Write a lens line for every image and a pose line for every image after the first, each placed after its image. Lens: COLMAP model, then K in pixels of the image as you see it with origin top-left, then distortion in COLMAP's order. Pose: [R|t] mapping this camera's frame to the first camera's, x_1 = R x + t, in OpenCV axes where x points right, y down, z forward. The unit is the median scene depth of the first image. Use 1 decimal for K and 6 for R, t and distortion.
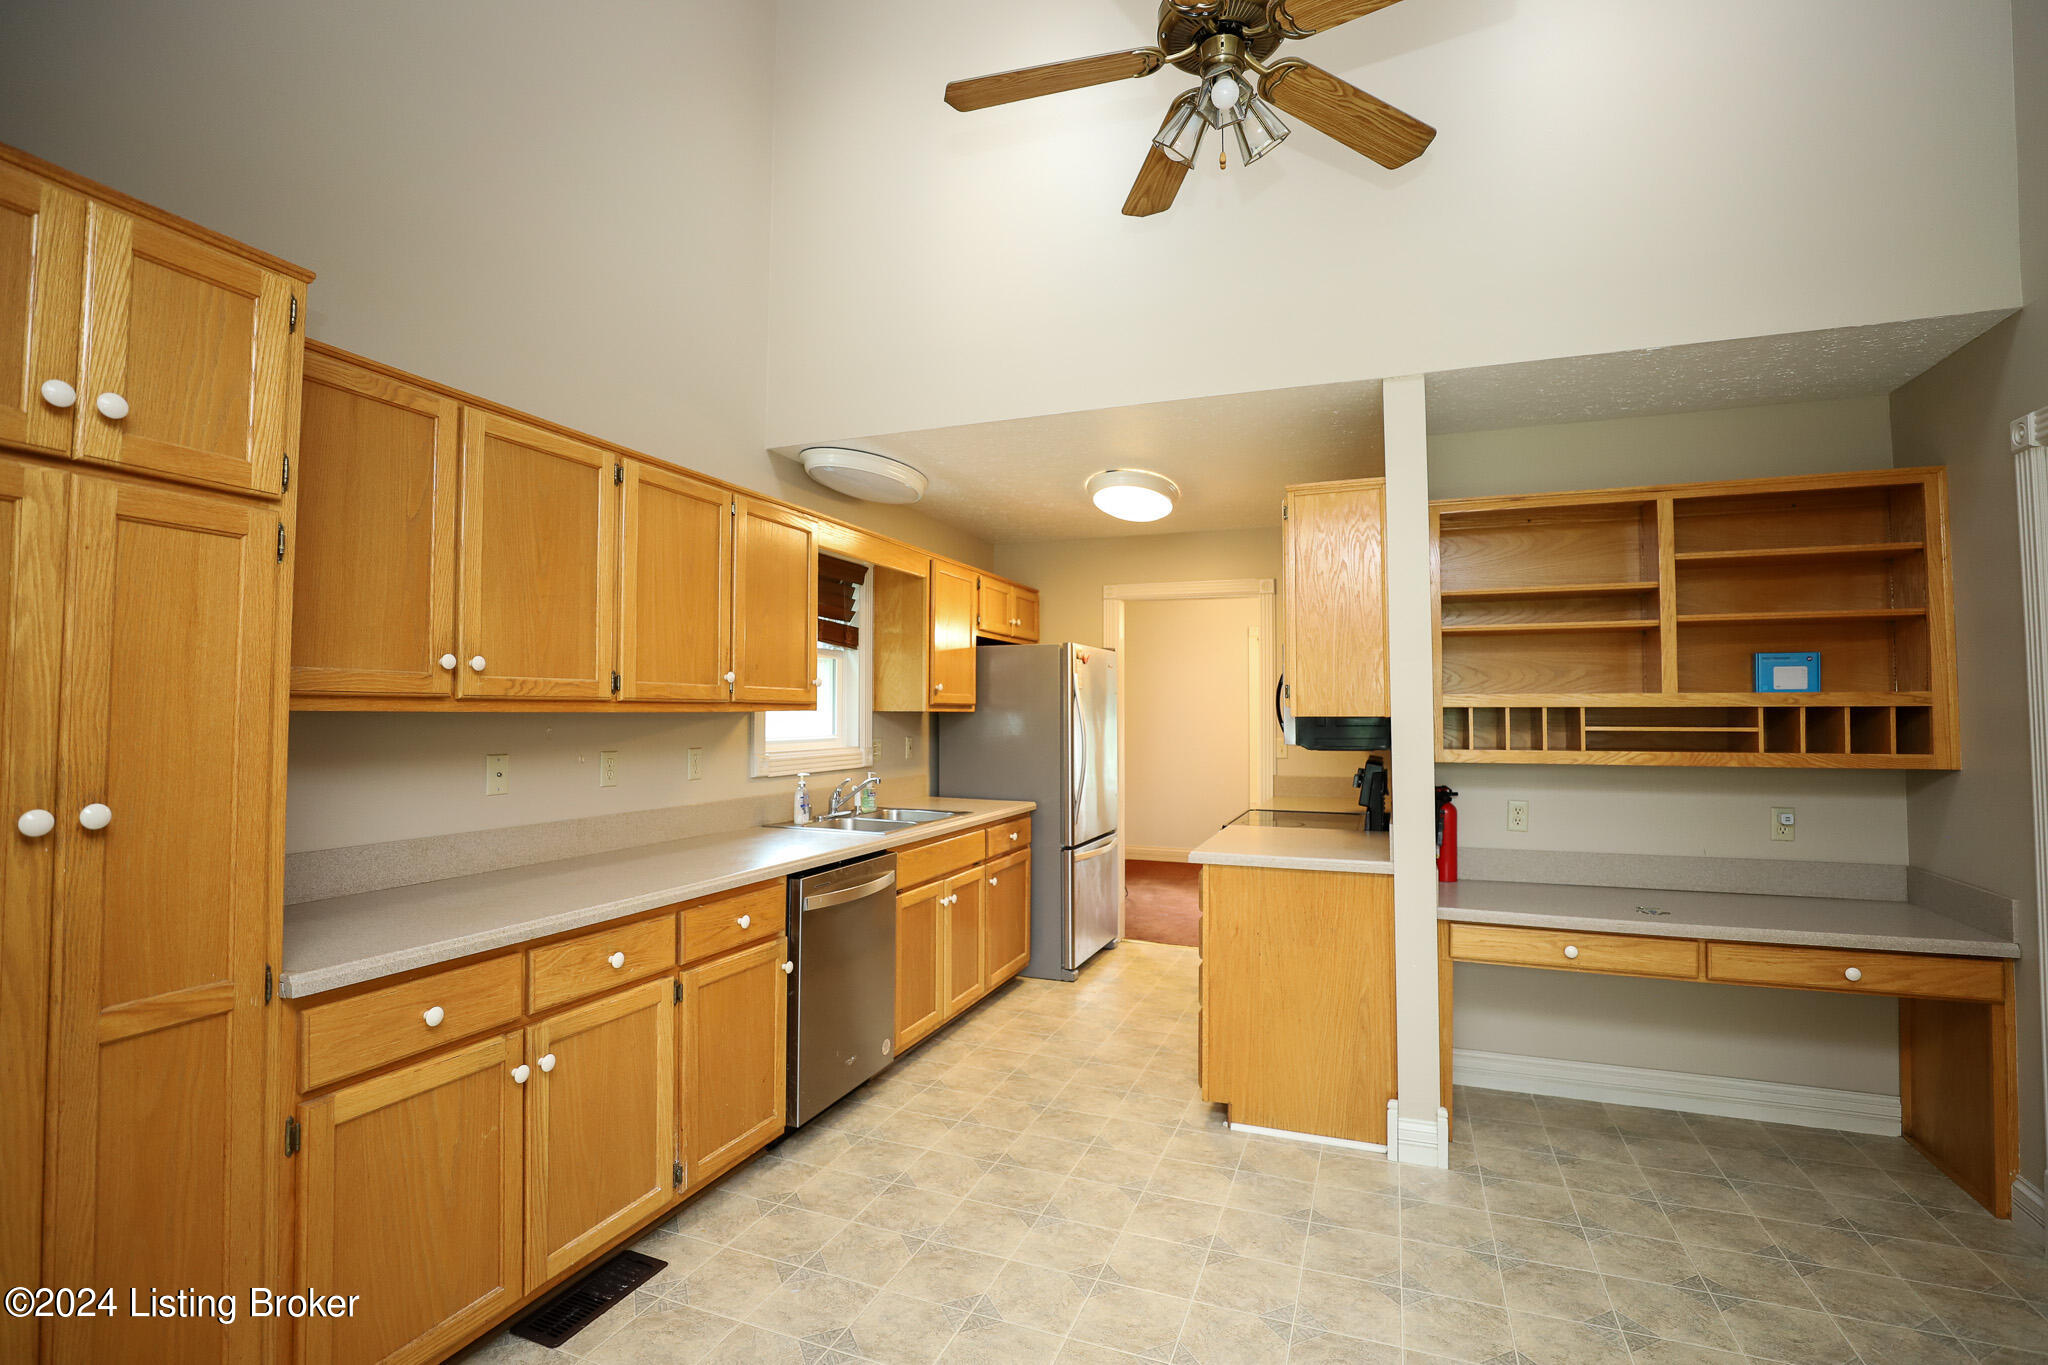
lens RADIAL K [[936.7, 0, 1024.0], [0, 936.7, 682.5], [0, 0, 1]] dist [-0.050414, 0.015926]
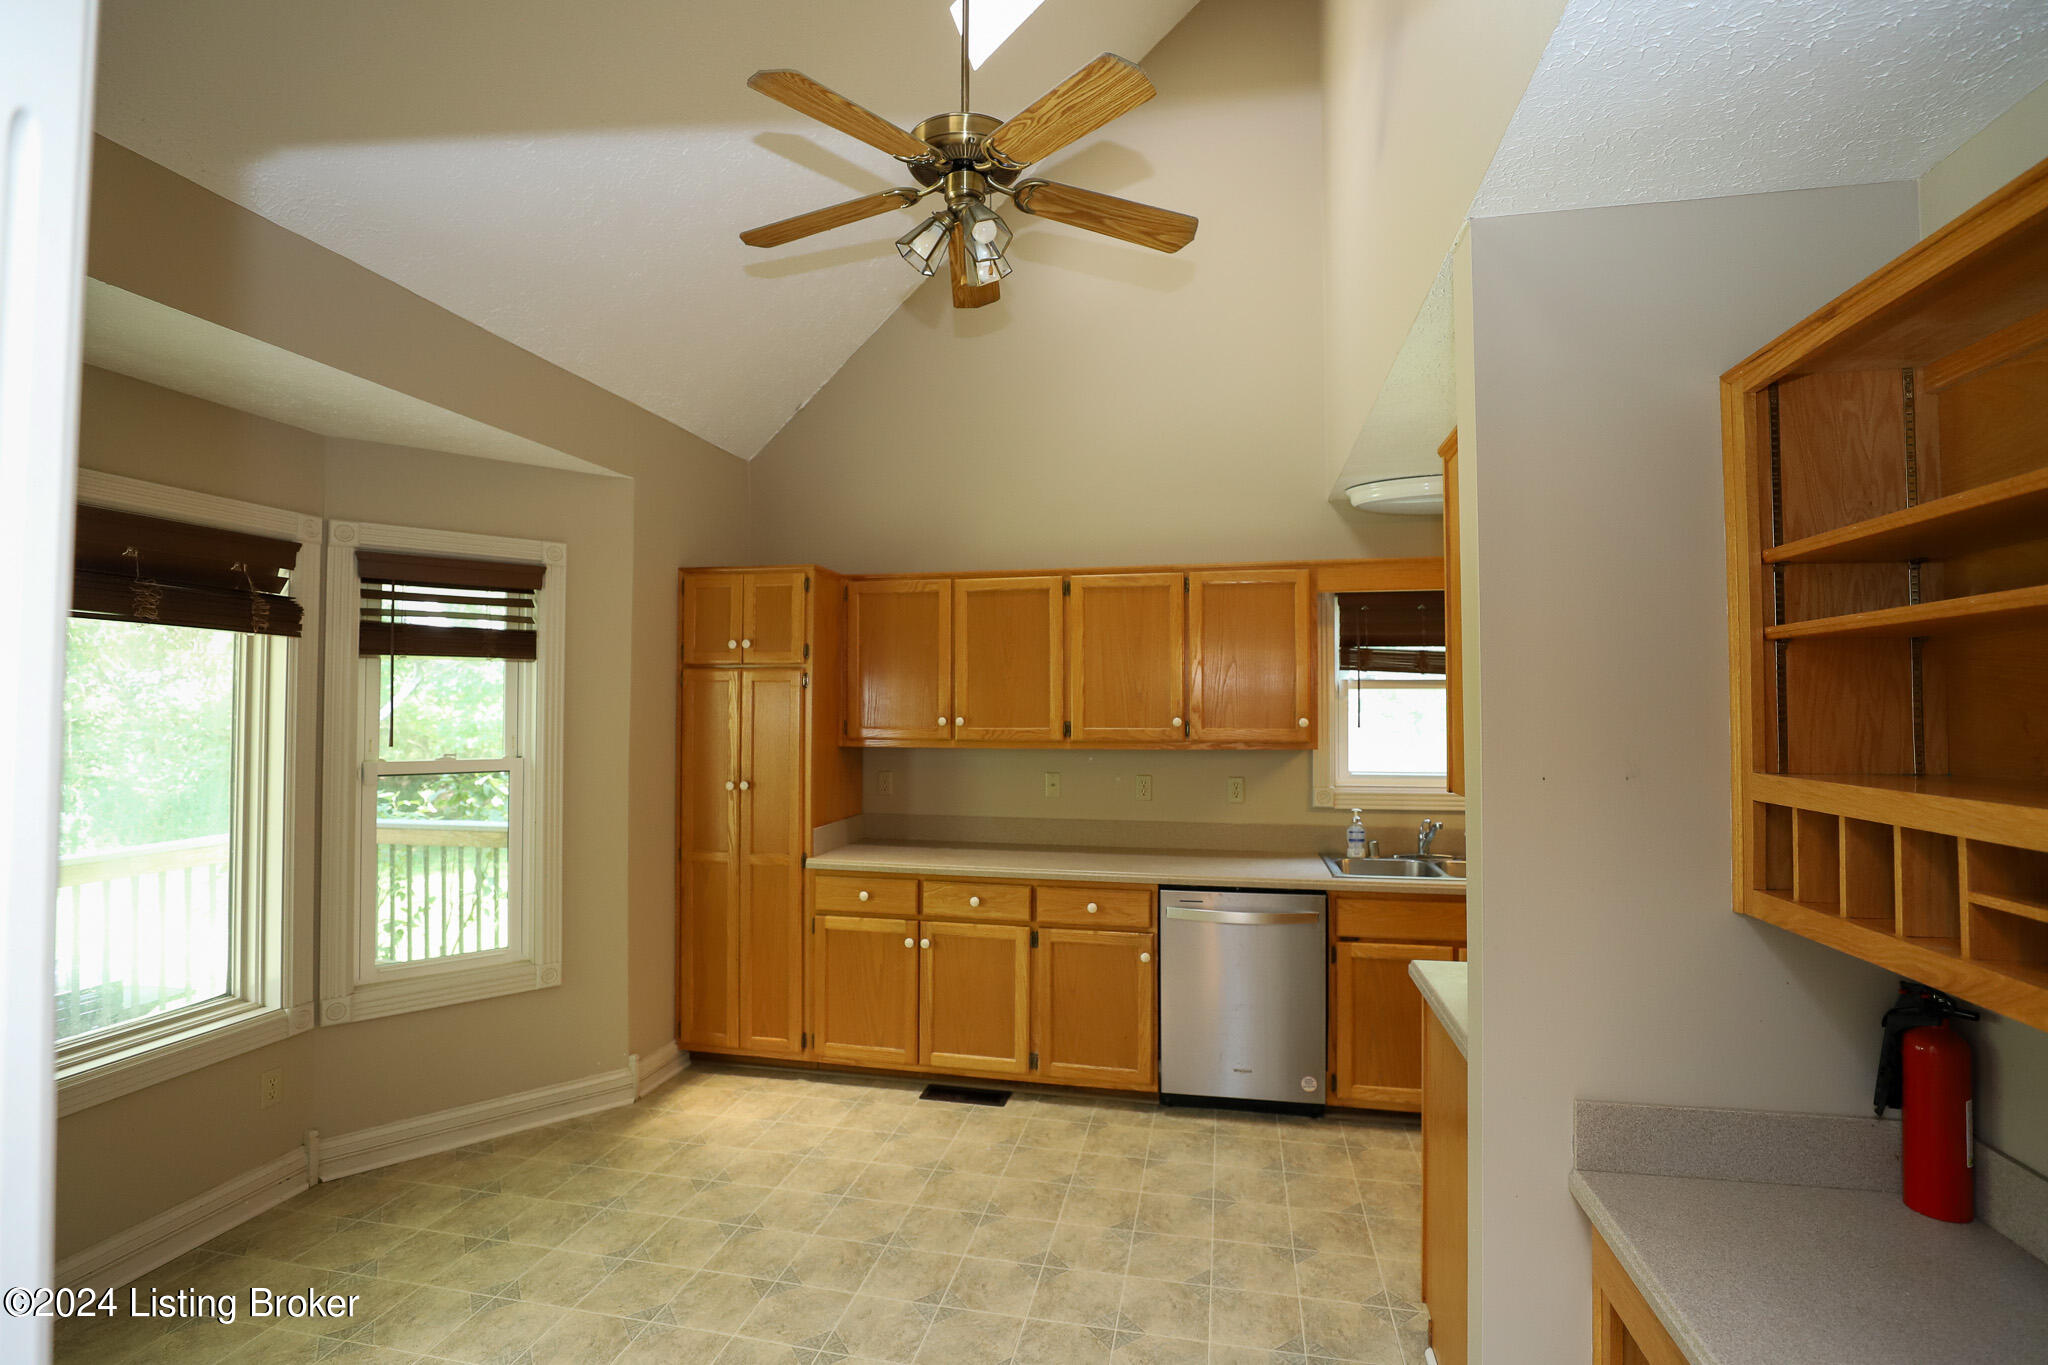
lens RADIAL K [[936.7, 0, 1024.0], [0, 936.7, 682.5], [0, 0, 1]] dist [-0.050414, 0.015926]
pose [[0.174749, -0.028373, -0.984204, 0.949844], [0.032636, 0.999202, -0.023011, -0.039189], [0.984072, -0.028100, 0.175536, 0.619022]]
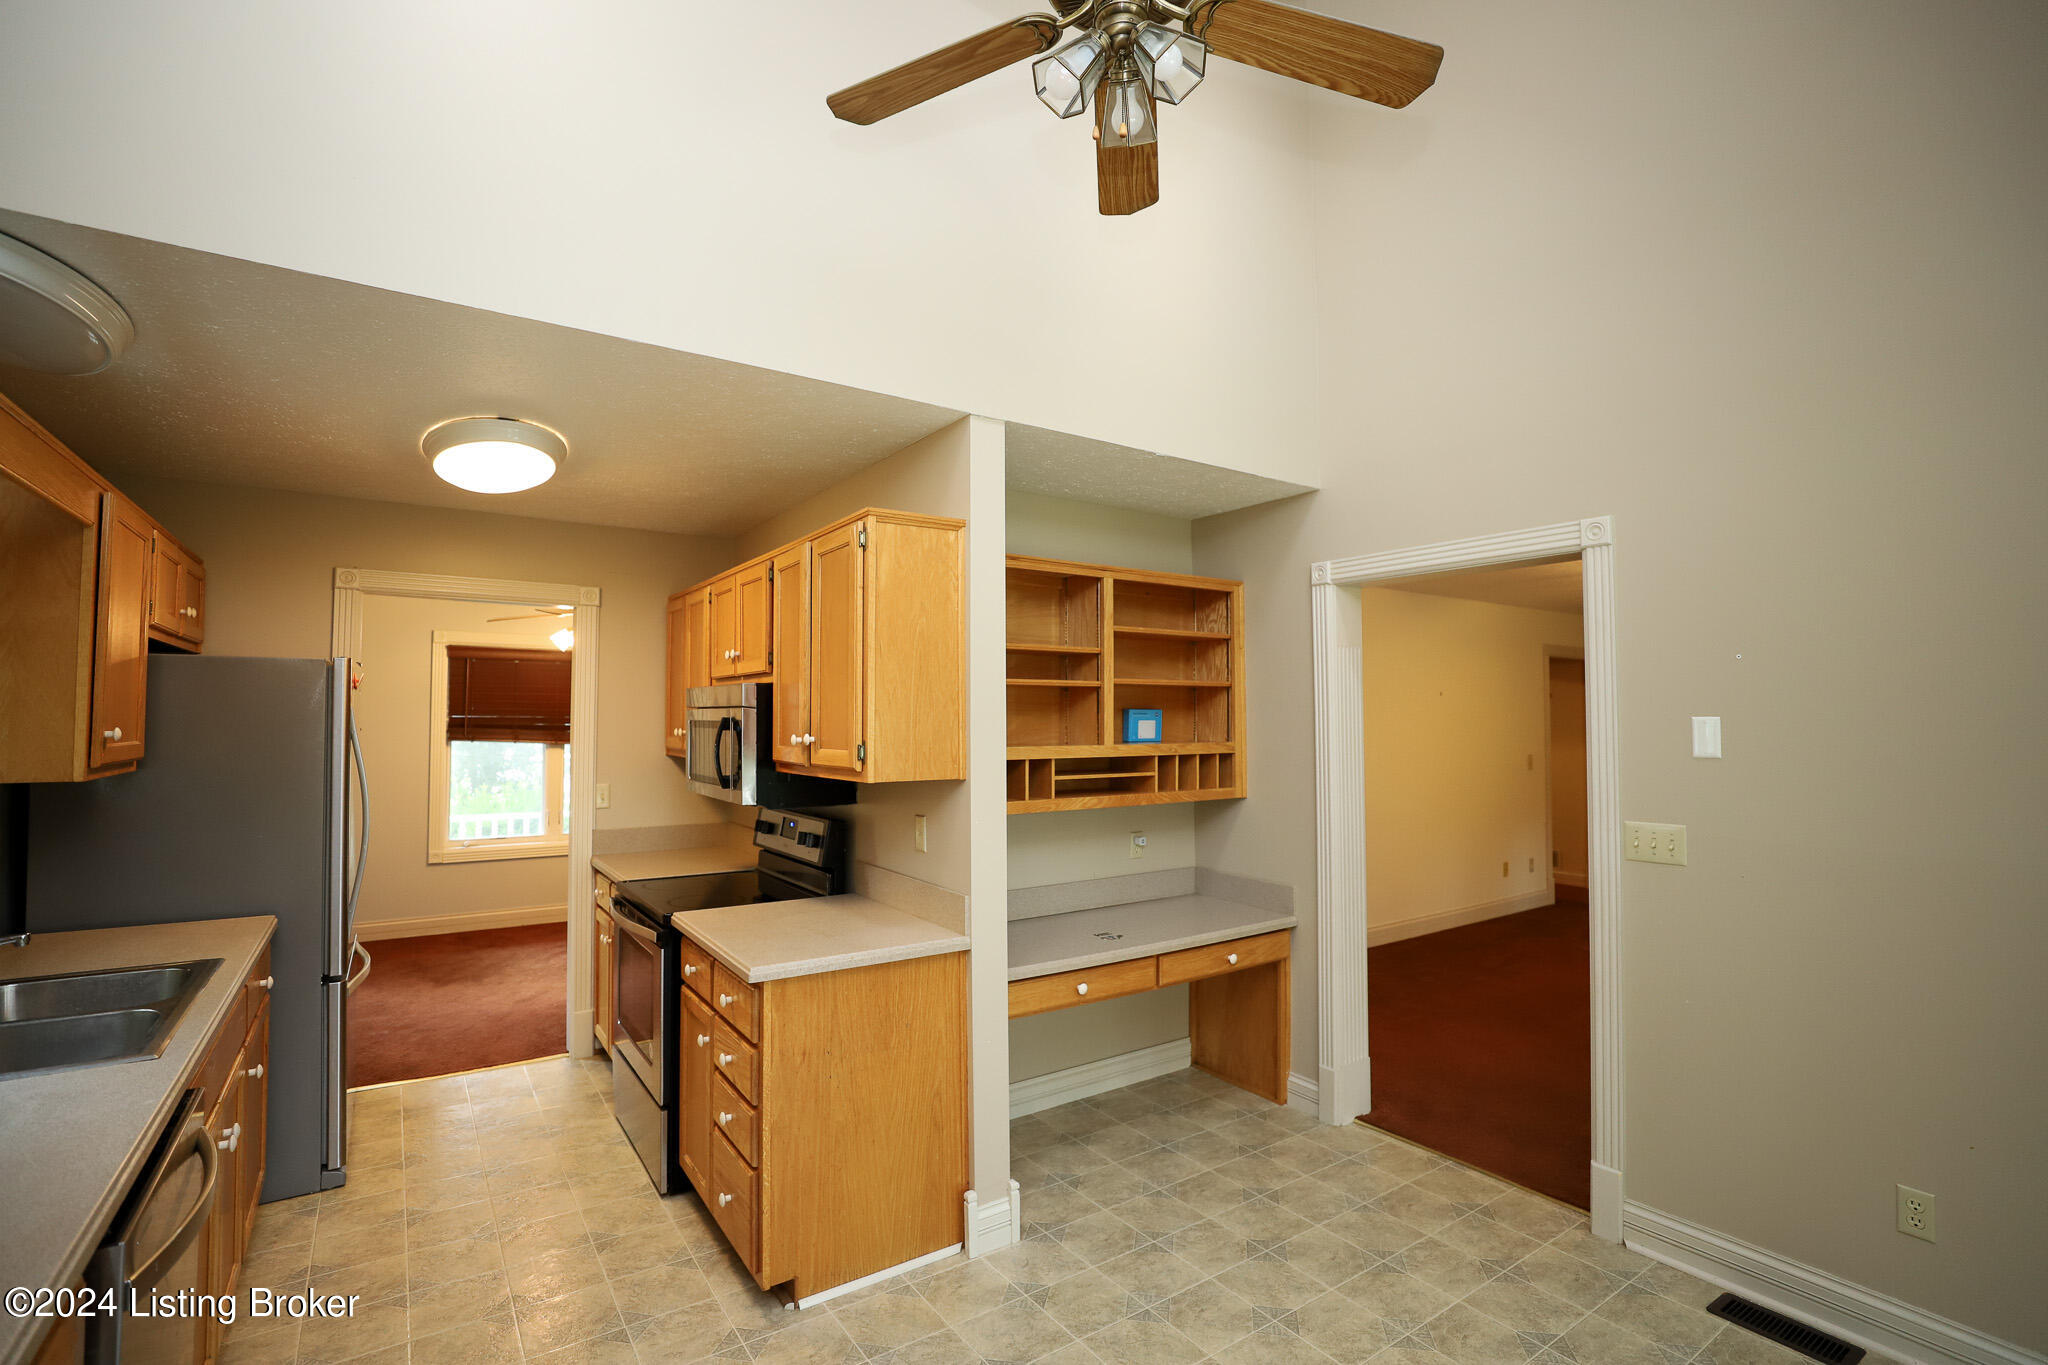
lens RADIAL K [[936.7, 0, 1024.0], [0, 936.7, 682.5], [0, 0, 1]] dist [-0.050414, 0.015926]
pose [[0.558706, 0.029894, 0.828827, -0.354436], [-0.027908, 0.999462, -0.017237, -0.045626], [-0.828896, -0.013501, 0.559240, 0.438767]]
